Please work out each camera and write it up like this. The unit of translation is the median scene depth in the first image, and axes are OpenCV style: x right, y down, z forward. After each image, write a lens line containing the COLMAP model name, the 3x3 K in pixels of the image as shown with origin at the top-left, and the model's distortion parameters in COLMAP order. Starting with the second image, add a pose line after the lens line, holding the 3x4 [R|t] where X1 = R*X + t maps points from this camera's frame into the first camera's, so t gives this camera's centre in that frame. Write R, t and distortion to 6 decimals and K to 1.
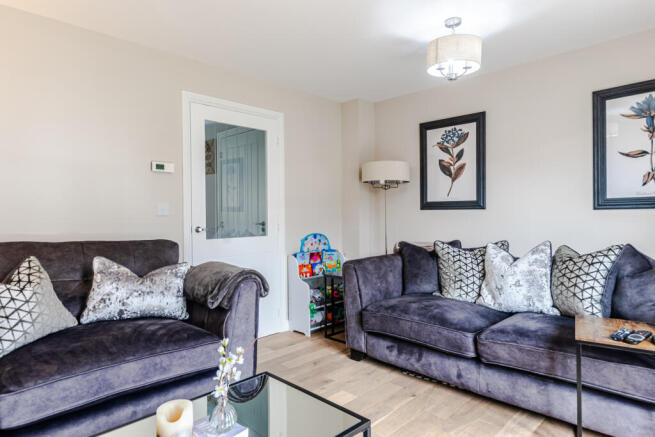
lens RADIAL K [[401.6, 0, 328.4], [0, 401.6, 217.9], [0, 0, 1]] dist [0.000777, -0.001313]
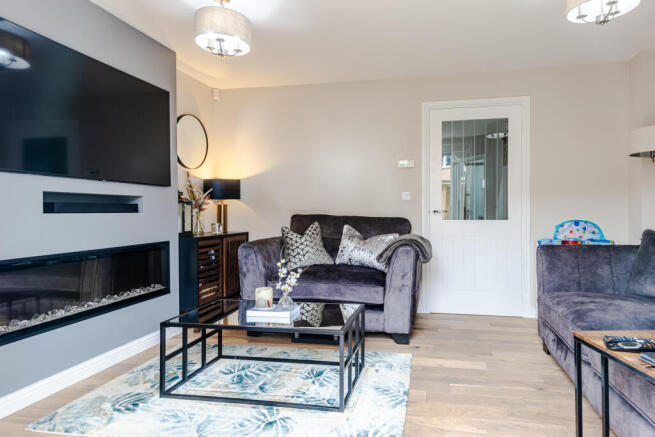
lens RADIAL K [[401.6, 0, 329.3], [0, 401.6, 215.2], [0, 0, 1]] dist [0.000777, -0.001313]
pose [[0.505860, 0.011155, -0.862544, 0.589899], [-0.012284, 0.999908, 0.005727, 0.038212], [0.862528, 0.007699, 0.505950, 0.099093]]
